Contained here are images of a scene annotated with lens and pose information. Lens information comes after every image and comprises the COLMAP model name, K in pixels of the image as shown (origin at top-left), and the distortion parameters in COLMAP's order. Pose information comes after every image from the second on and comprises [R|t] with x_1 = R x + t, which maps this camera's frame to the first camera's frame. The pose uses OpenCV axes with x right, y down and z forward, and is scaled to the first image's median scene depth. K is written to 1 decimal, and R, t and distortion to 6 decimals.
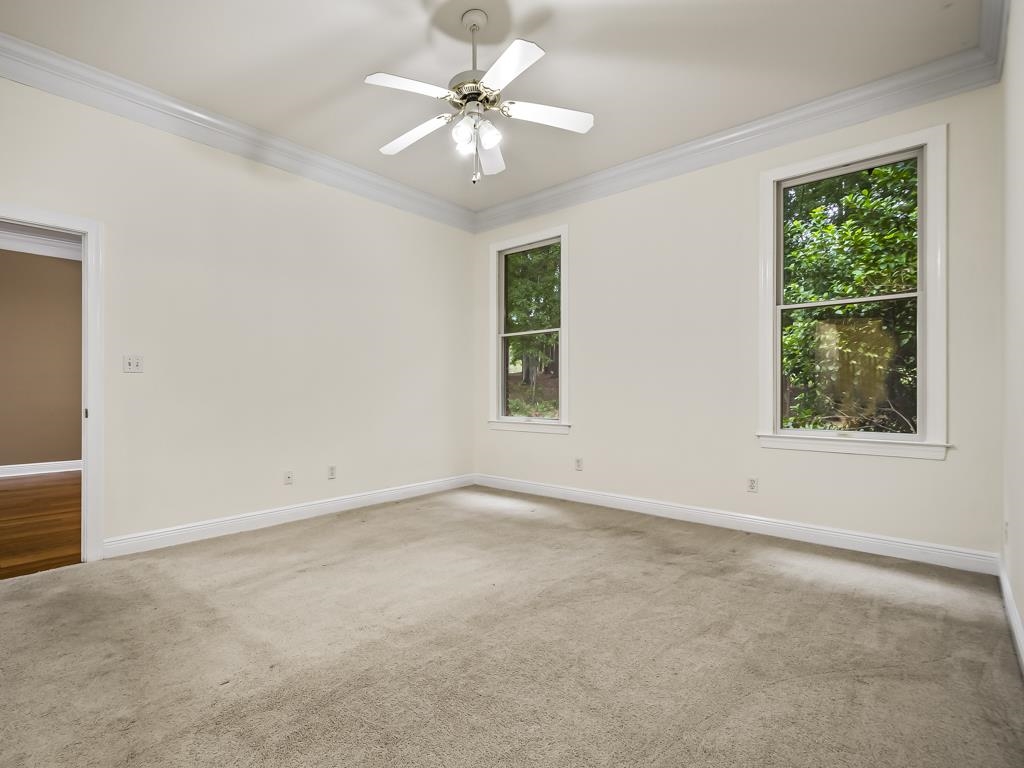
lens RADIAL K [[500.8, 0, 505.6], [0, 500.8, 392.2], [0, 0, 1]] dist [0.004893, 0.000789]
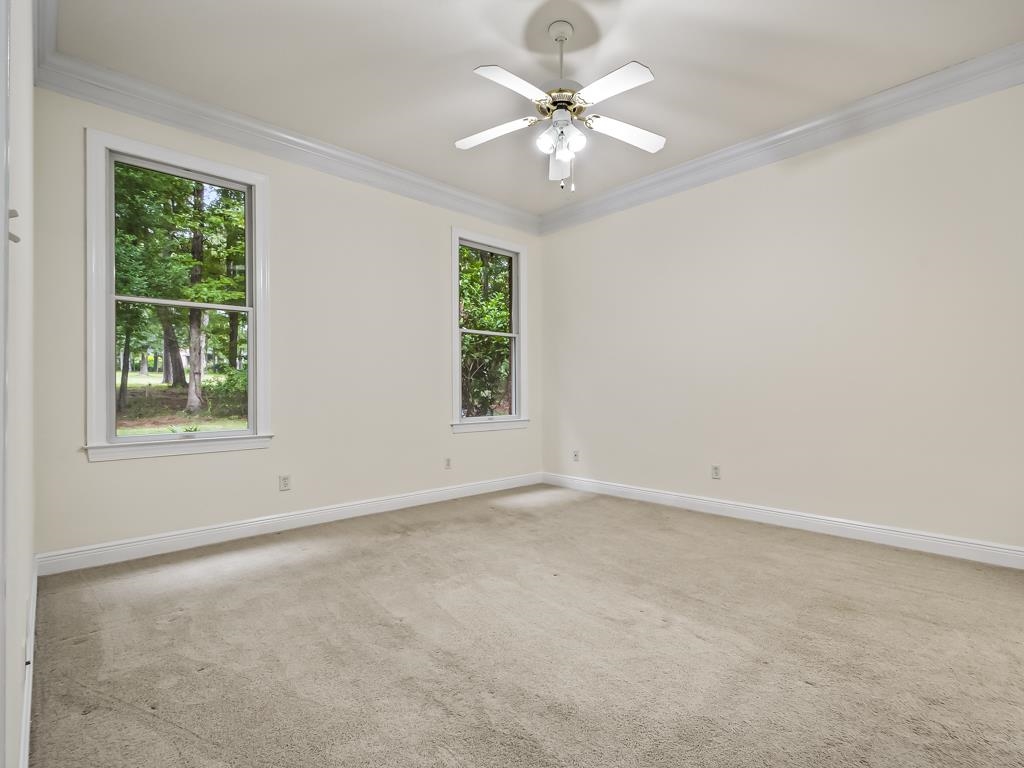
lens RADIAL K [[500.8, 0, 515.8], [0, 500.8, 377.0], [0, 0, 1]] dist [0.004893, 0.000789]
pose [[0.089030, 0.025864, 0.995693, -0.860666], [0.003870, 0.999646, -0.026313, -0.001740], [-0.996021, 0.006196, 0.088898, 0.782277]]
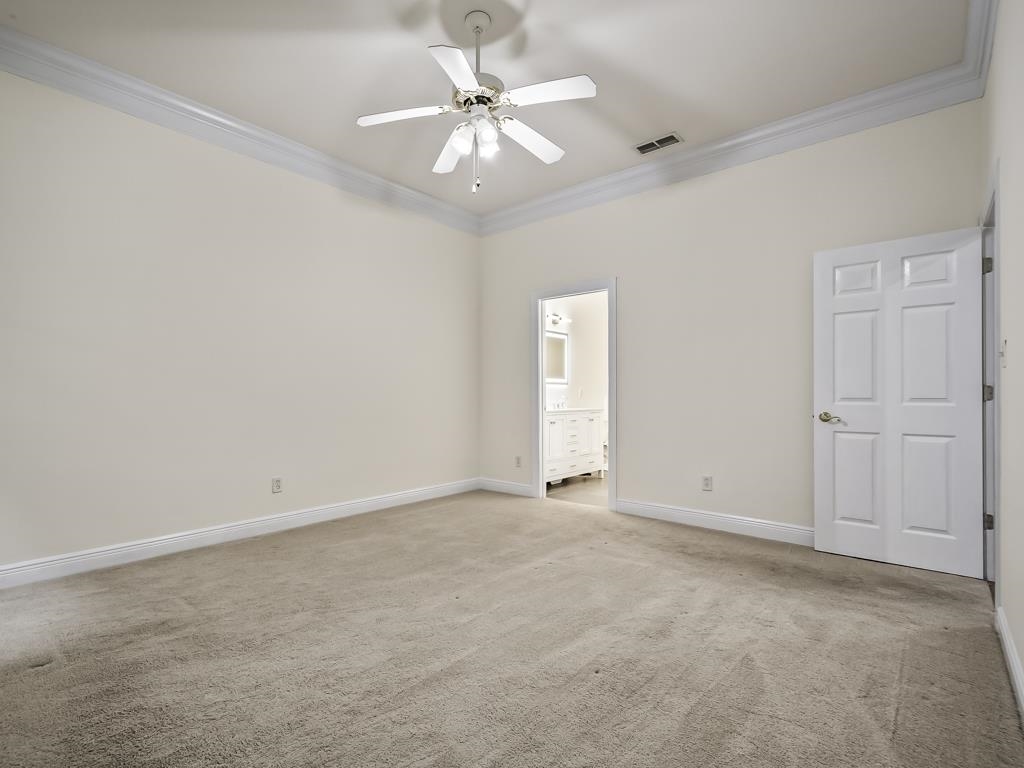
lens RADIAL K [[500.8, 0, 520.7], [0, 500.8, 387.2], [0, 0, 1]] dist [0.004893, 0.000789]
pose [[-0.999680, -0.000442, -0.025290, -0.094915], [-0.000313, 0.999987, -0.005076, -0.009619], [0.025292, -0.005067, -0.999667, 1.553213]]
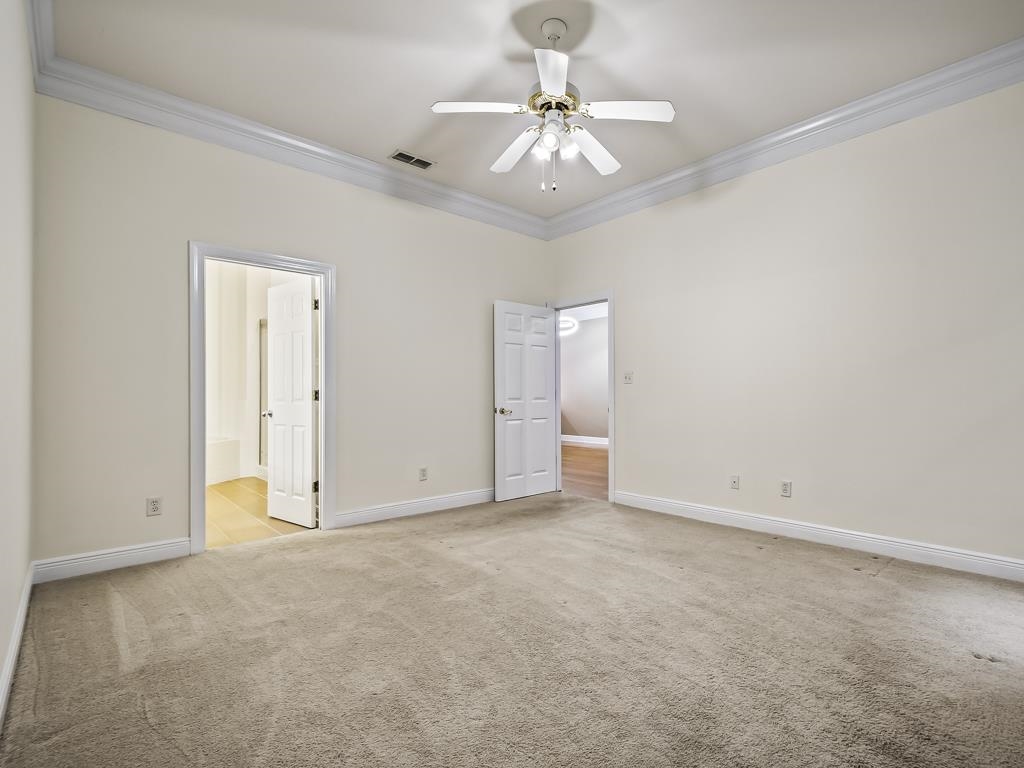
lens RADIAL K [[500.8, 0, 515.0], [0, 500.8, 389.1], [0, 0, 1]] dist [0.004893, 0.000789]
pose [[-0.126612, -0.011247, -0.991889, 0.731697], [-0.001249, 0.999937, -0.011179, -0.004656], [0.991952, -0.000177, -0.126618, 0.816322]]
